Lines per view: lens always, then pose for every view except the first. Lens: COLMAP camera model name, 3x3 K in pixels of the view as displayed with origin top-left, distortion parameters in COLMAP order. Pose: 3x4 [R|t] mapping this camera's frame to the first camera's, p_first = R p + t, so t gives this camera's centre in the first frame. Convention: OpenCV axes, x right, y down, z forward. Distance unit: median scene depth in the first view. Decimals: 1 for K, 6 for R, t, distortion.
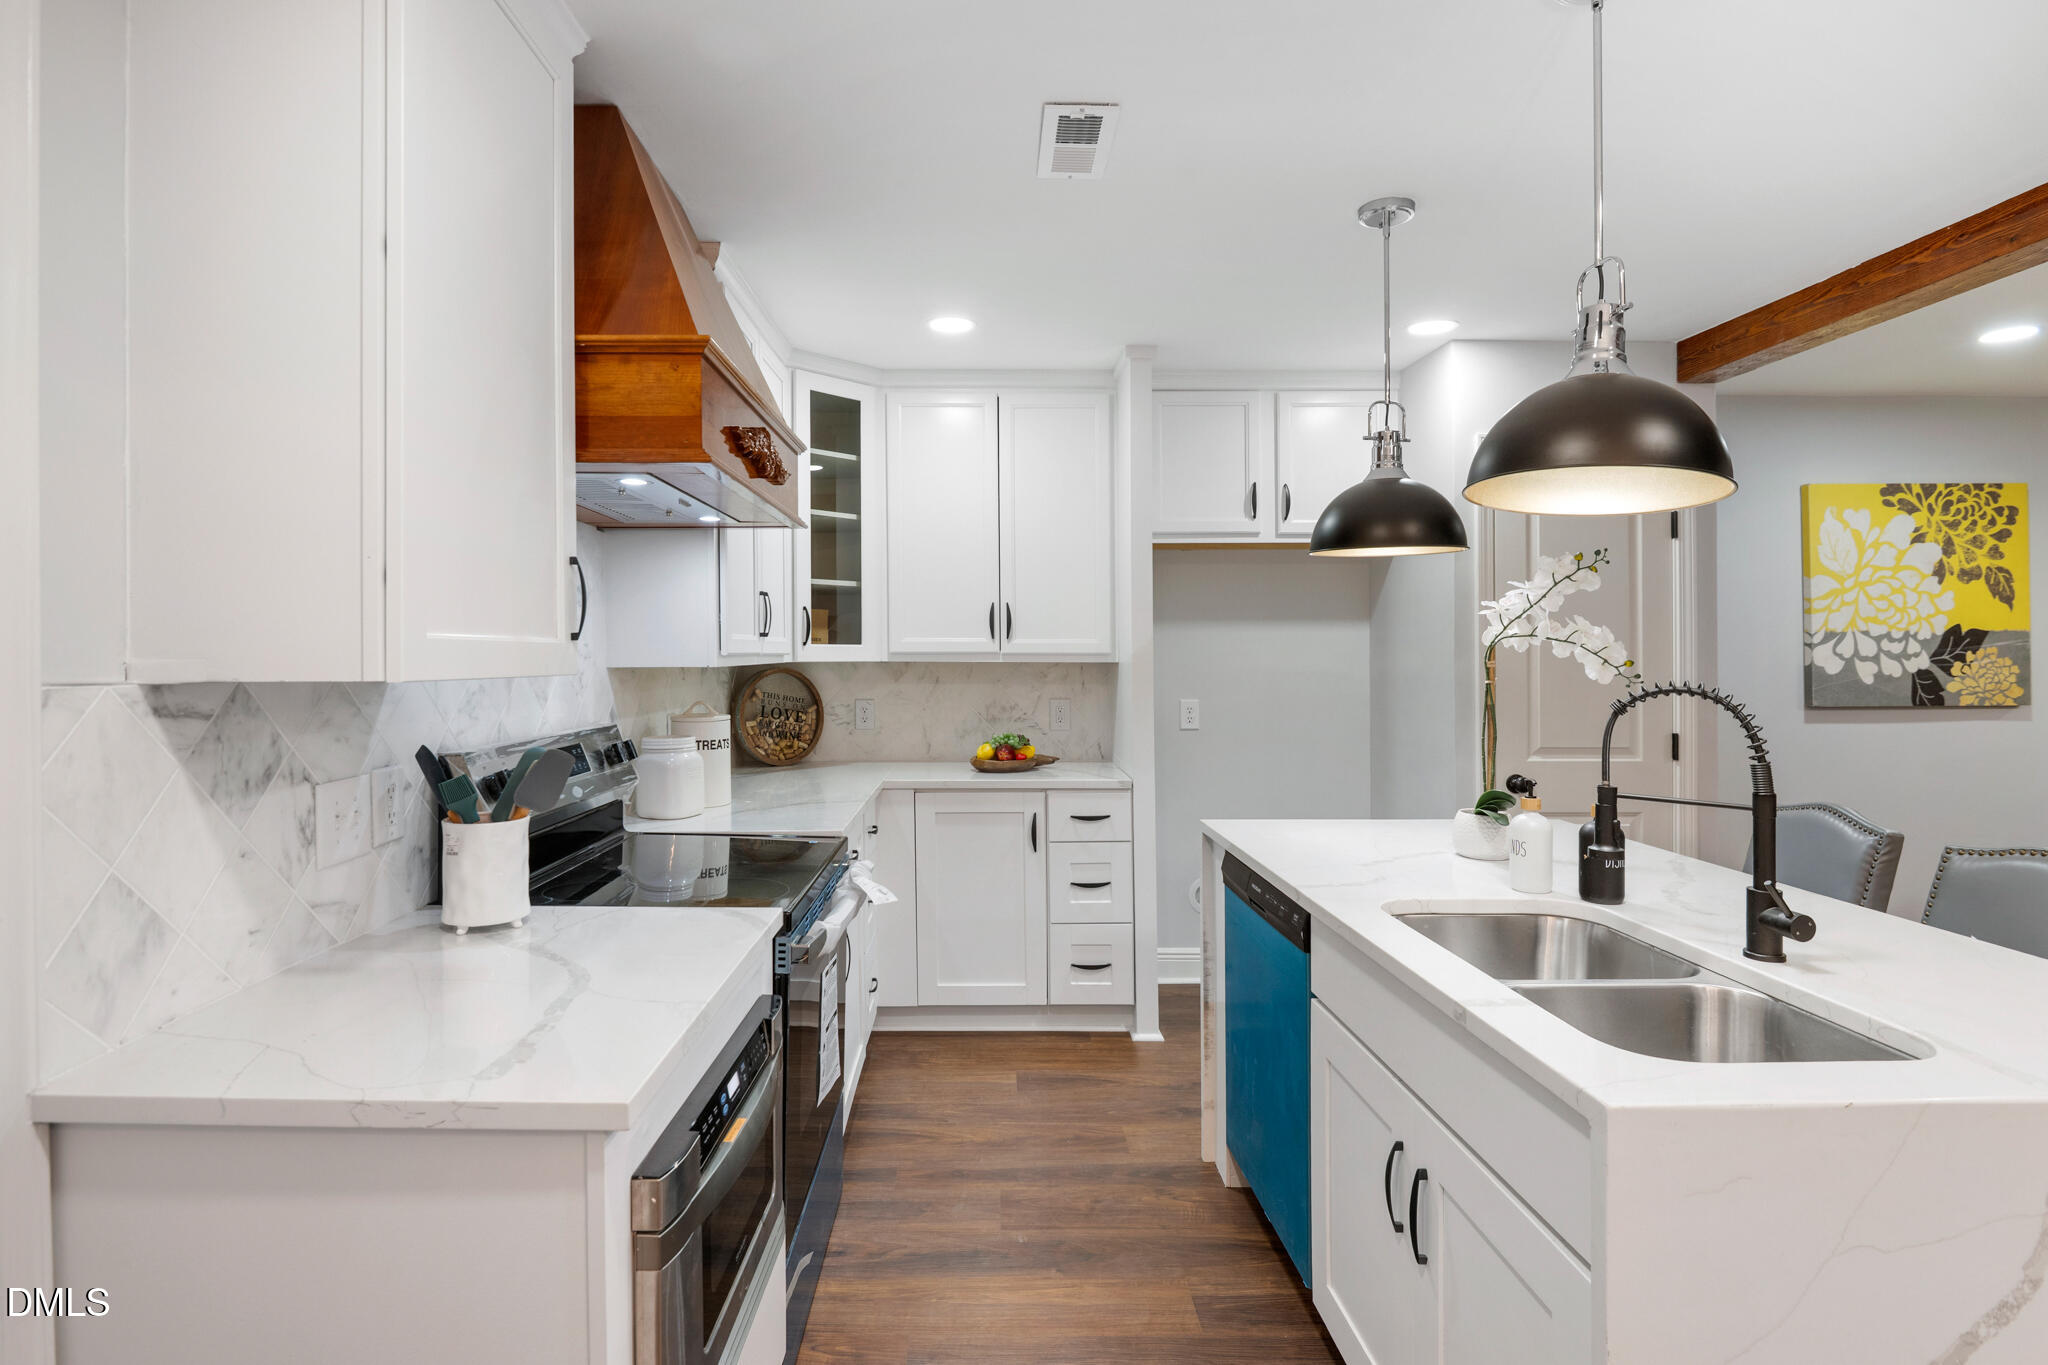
lens RADIAL K [[1013.7, 0, 979.1], [0, 1013.7, 641.7], [0, 0, 1]] dist [-0.013431, -0.000619]
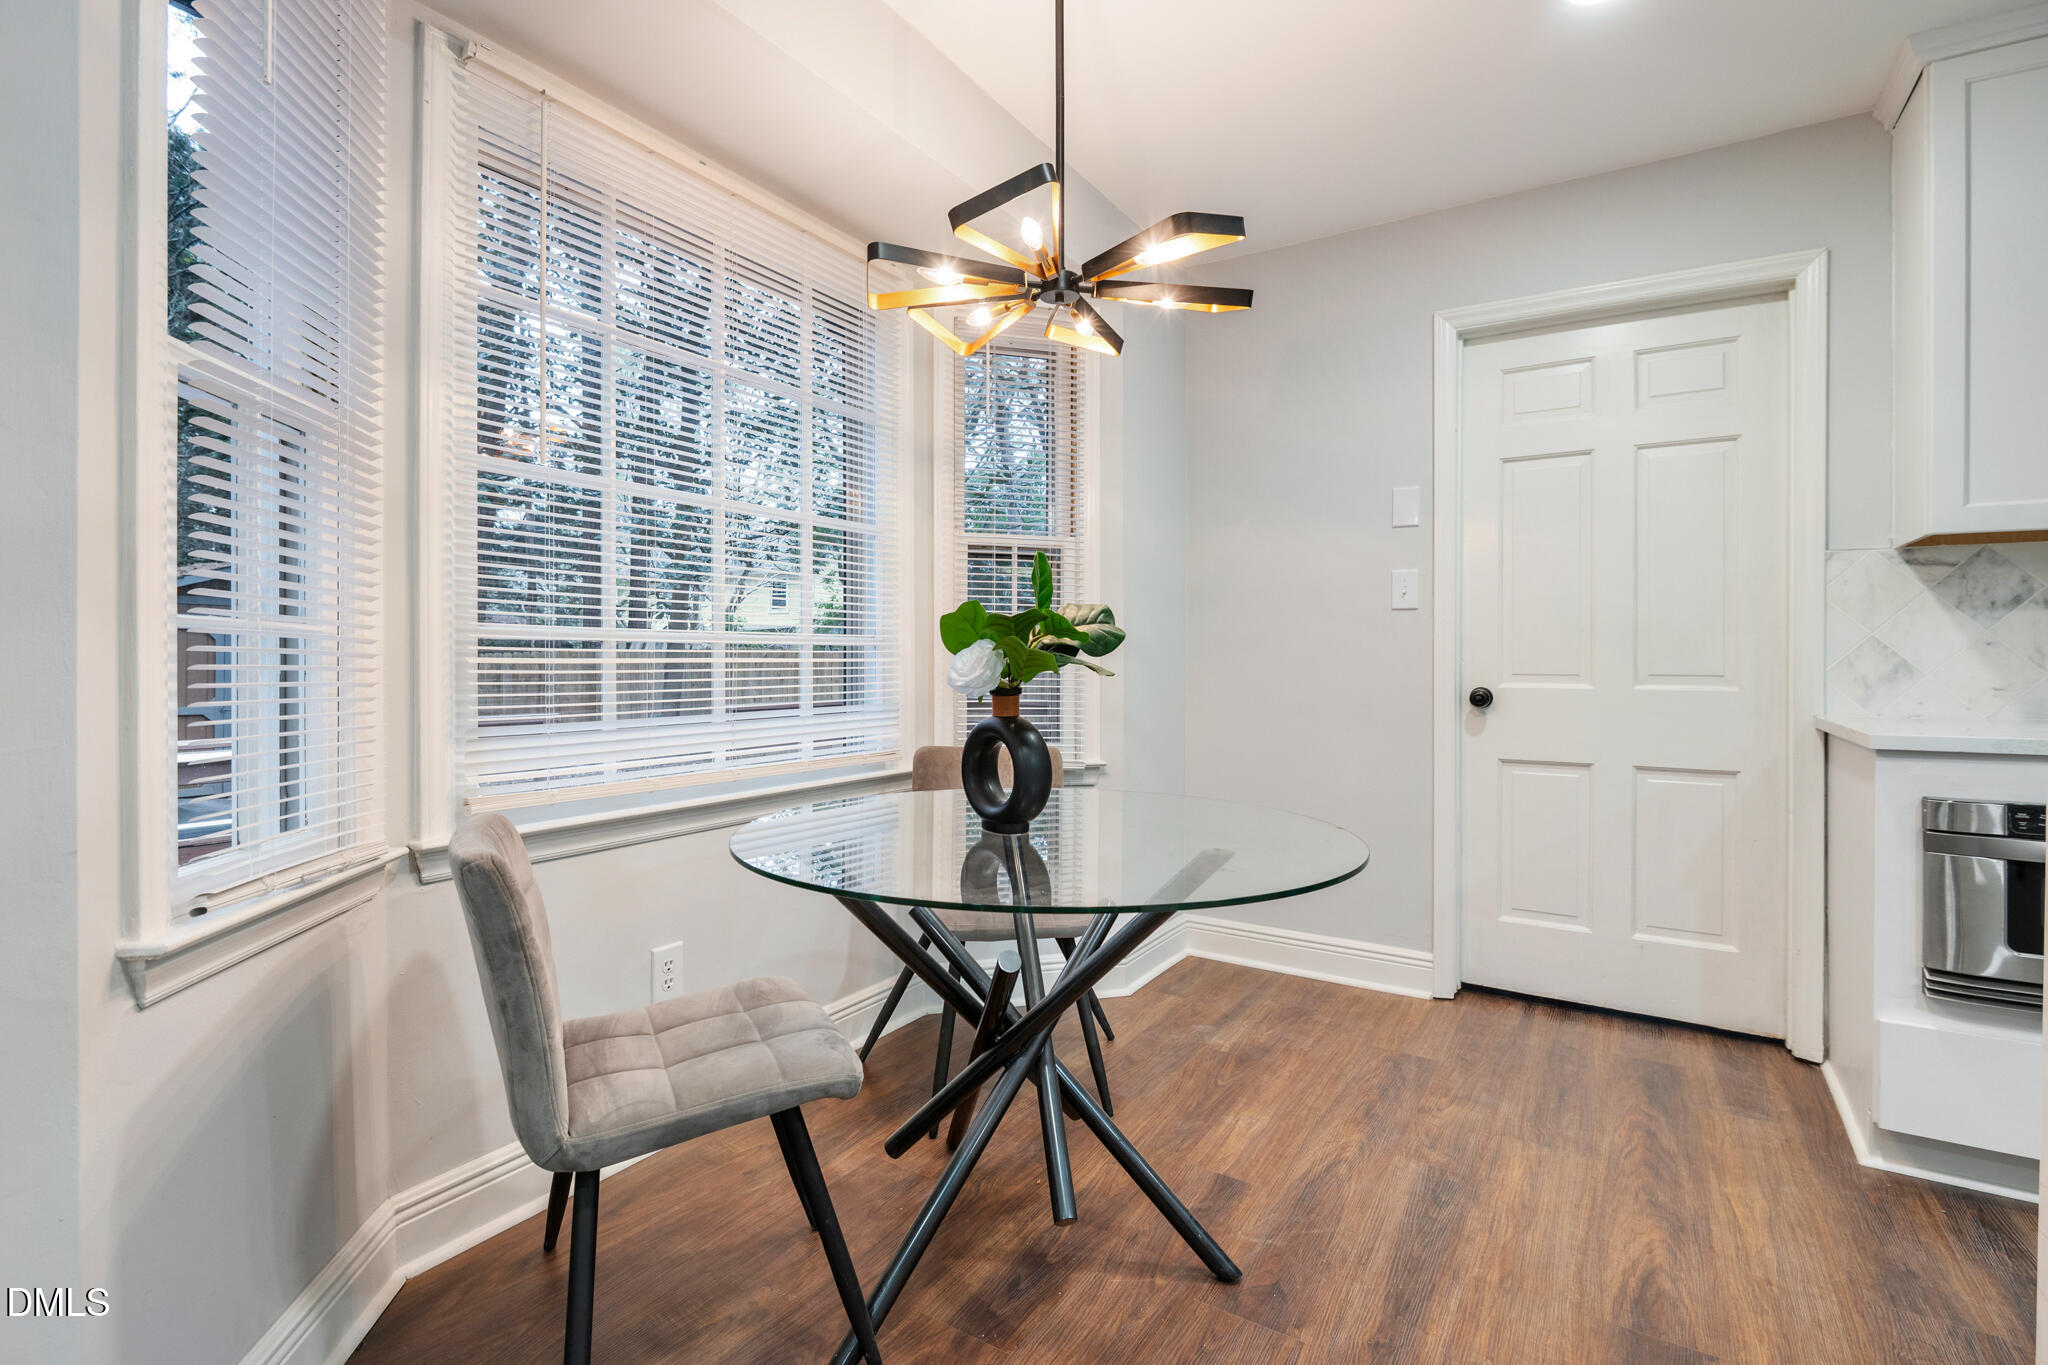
lens RADIAL K [[942.7, 0, 1027.8], [0, 942.7, 654.5], [0, 0, 1]] dist [0.000204, -0.003019]
pose [[-0.531281, -0.004291, -0.847185, 0.556704], [0.006438, 0.999938, -0.009103, 0.084078], [0.847171, -0.010291, -0.531221, 0.159667]]
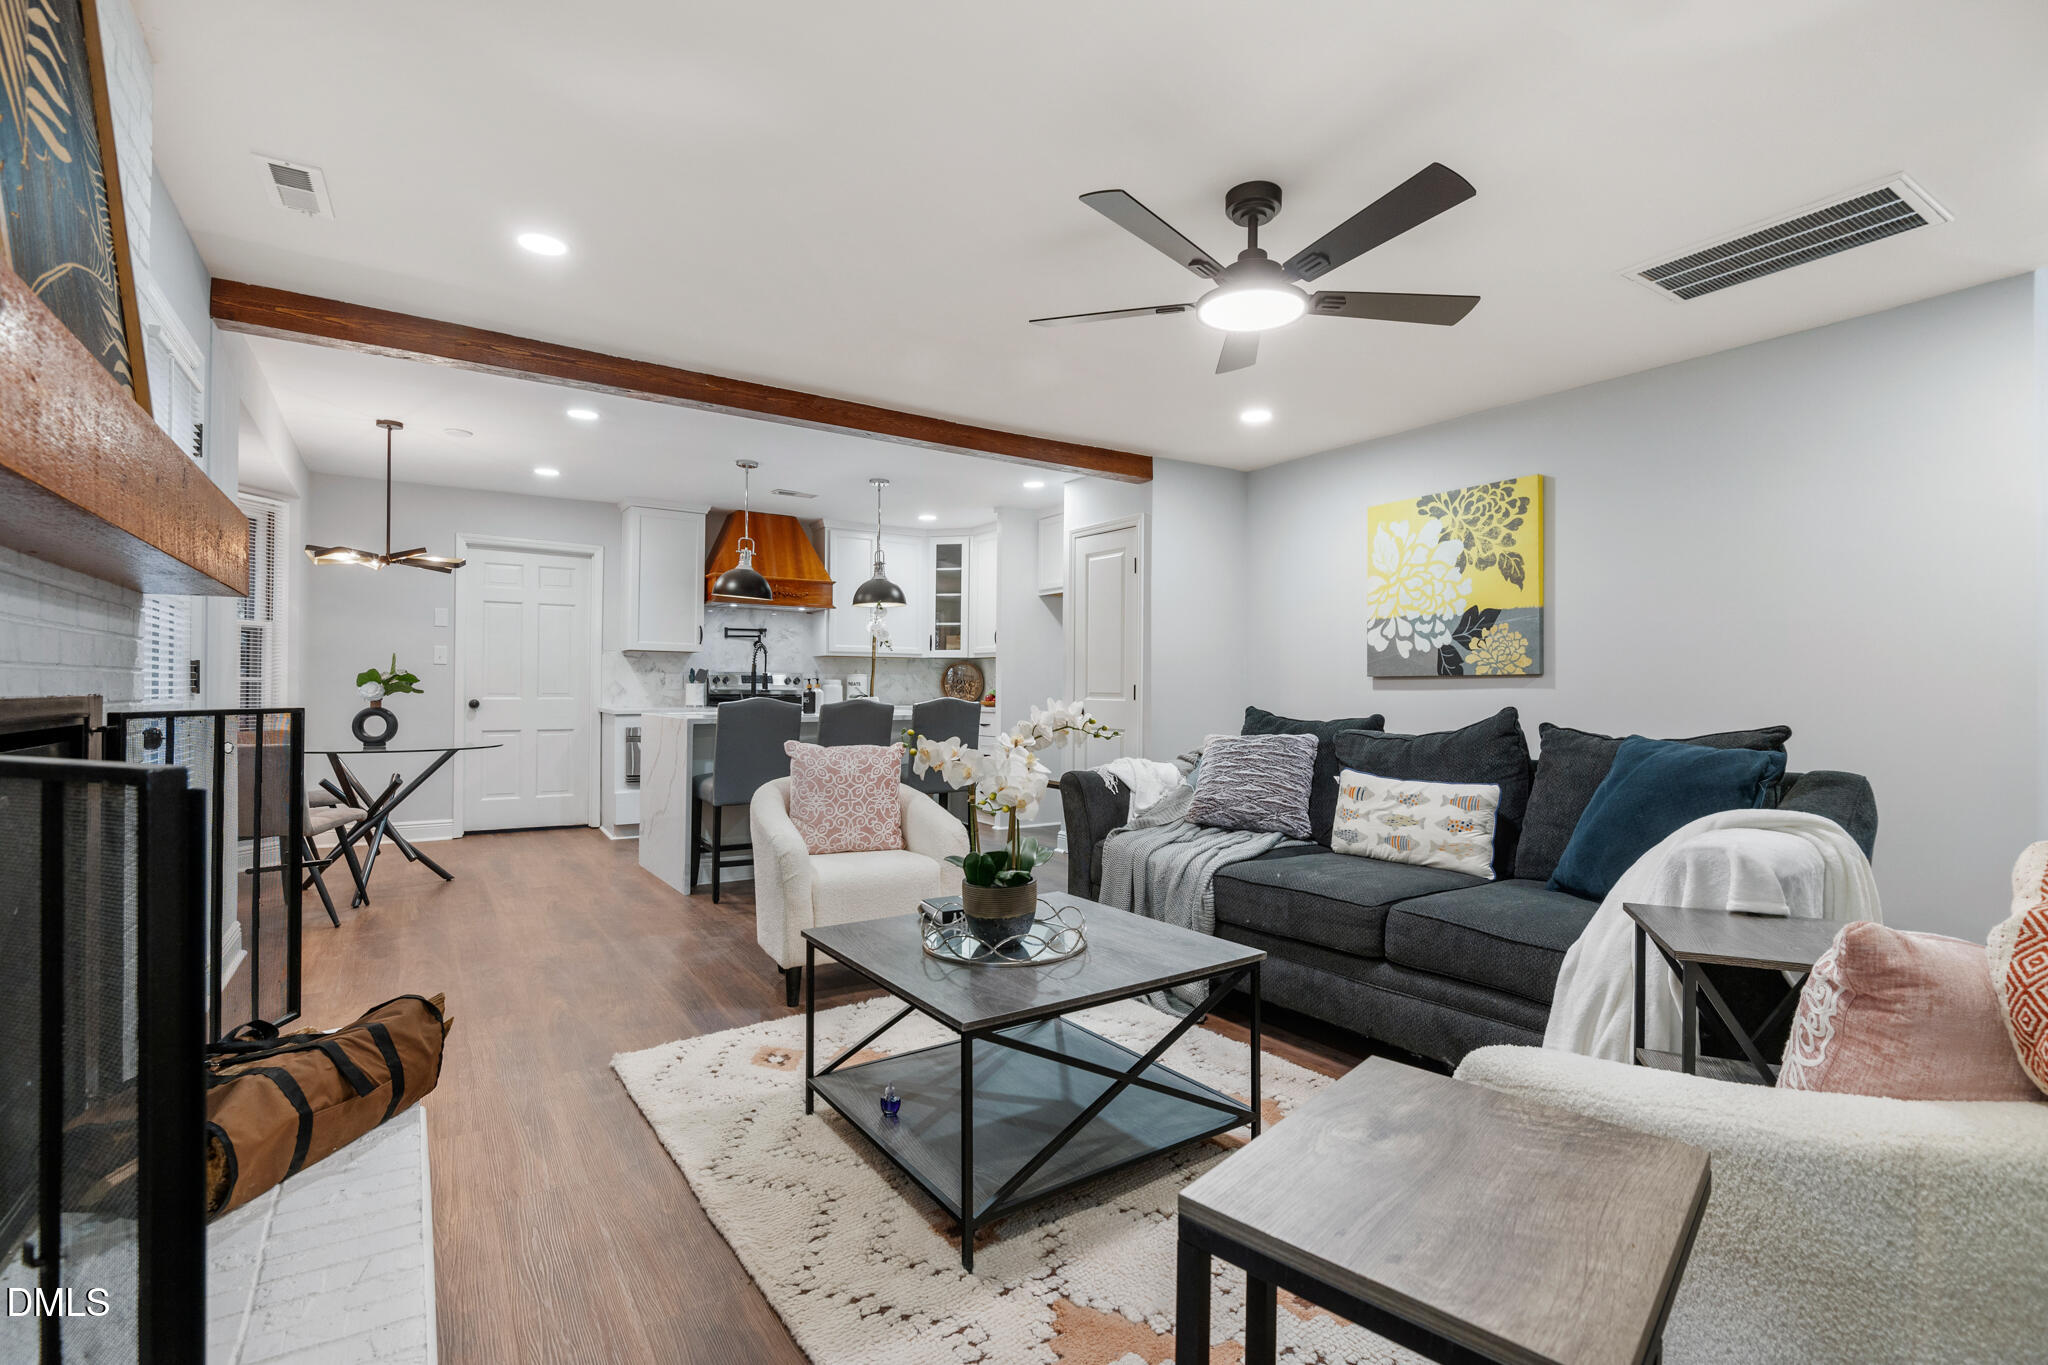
lens RADIAL K [[936.6, 0, 1039.9], [0, 936.6, 687.1], [0, 0, 1]] dist [-0.001773, -0.000104]
pose [[0.565879, 0.001433, -0.824487, 1.727010], [0.002134, 0.999993, 0.003202, 0.079767], [0.824486, -0.003572, 0.565872, -0.051462]]
